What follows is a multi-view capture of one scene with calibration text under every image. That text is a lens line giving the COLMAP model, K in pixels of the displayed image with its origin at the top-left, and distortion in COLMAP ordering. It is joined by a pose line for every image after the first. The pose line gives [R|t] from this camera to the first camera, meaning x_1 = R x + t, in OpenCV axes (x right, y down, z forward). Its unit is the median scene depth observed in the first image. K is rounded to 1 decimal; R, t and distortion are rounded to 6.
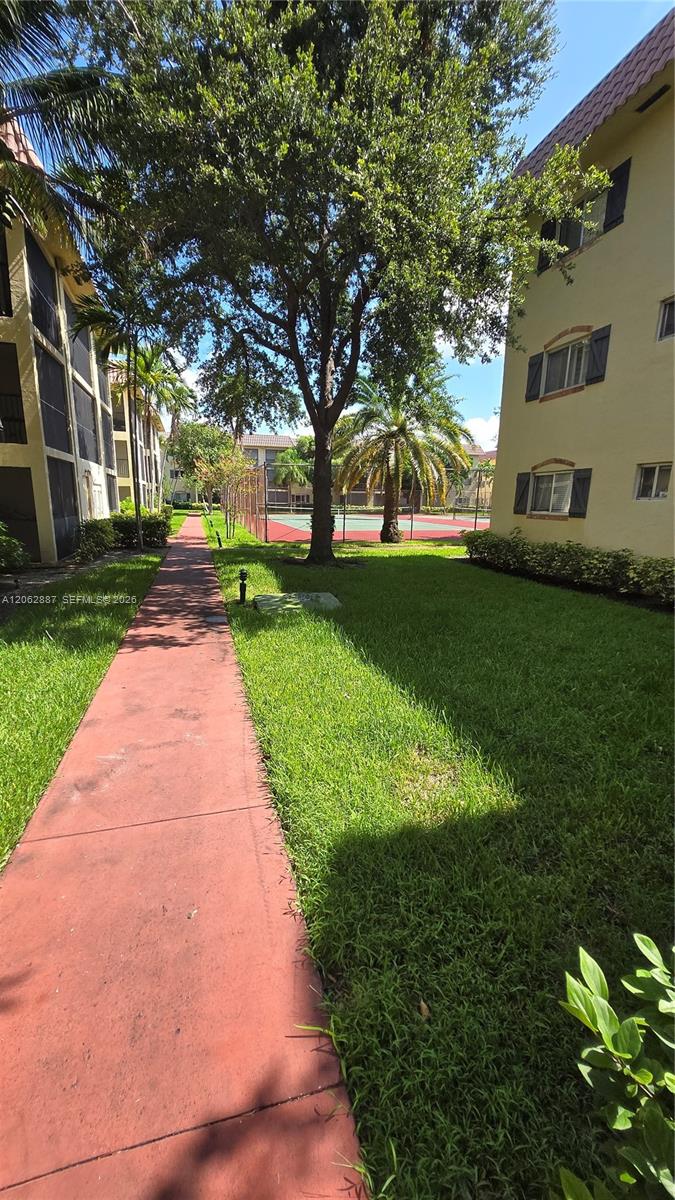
lens RADIAL K [[472.0, 0, 333.2], [0, 472.0, 608.3], [0, 0, 1]] dist [0.000353, 0.000252]
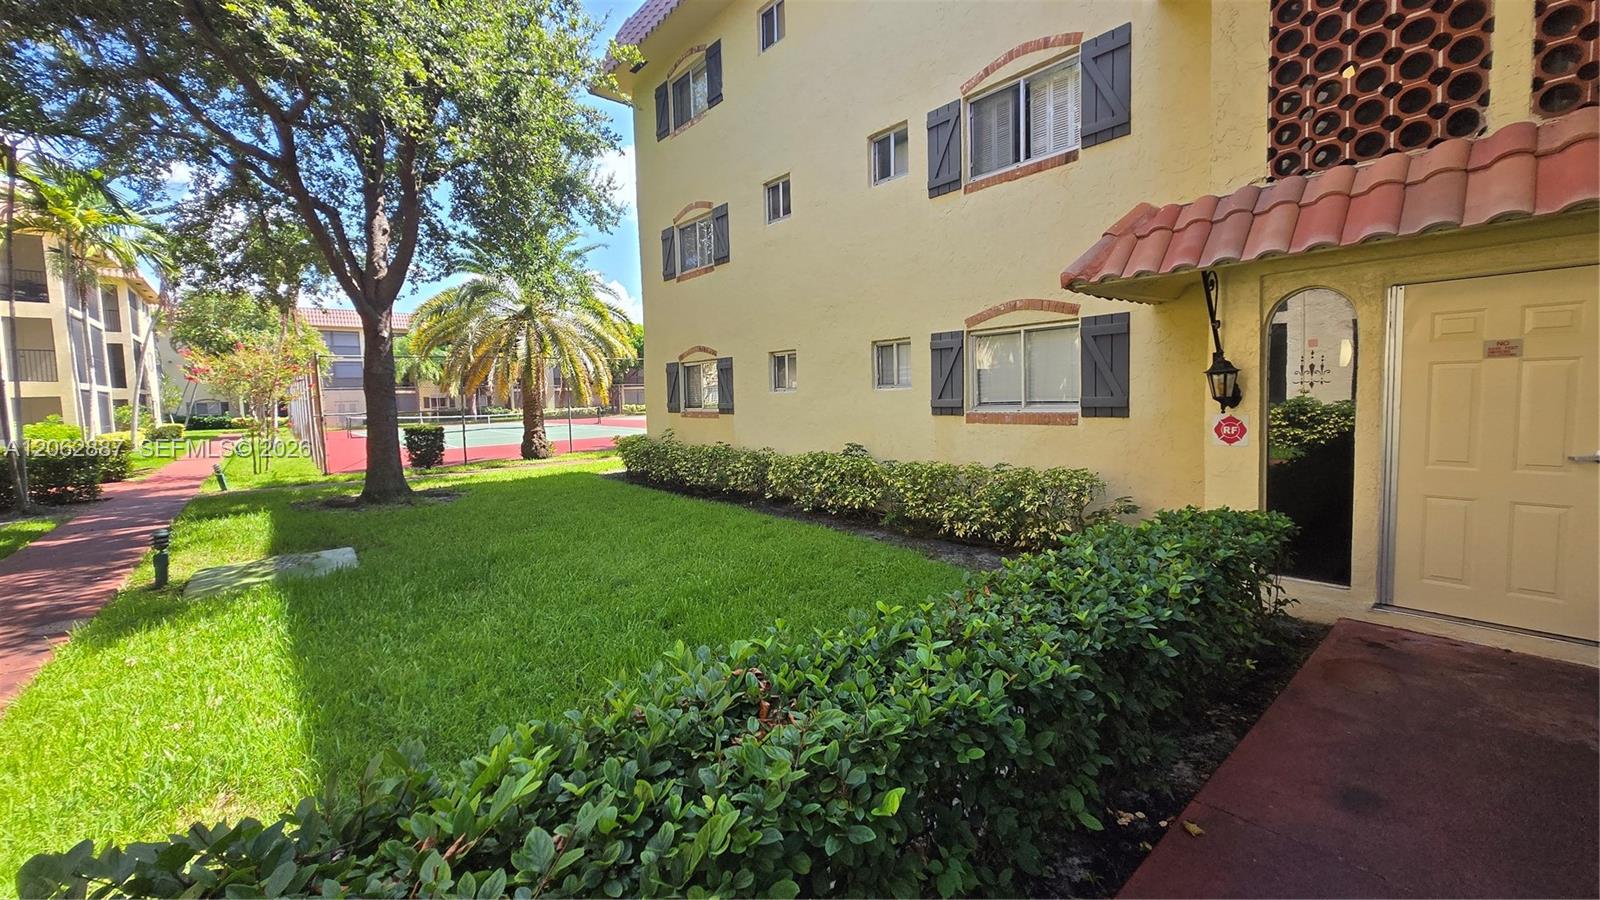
lens RADIAL K [[629.3, 0, 799.2], [0, 629.3, 439.7], [0, 0, 1]] dist [0.000353, 0.000252]
pose [[0.906642, -0.071092, 0.415868, 0.144680], [0.134283, 0.983066, -0.124699, 0.008846], [-0.399960, 0.168901, 0.900835, -0.047576]]
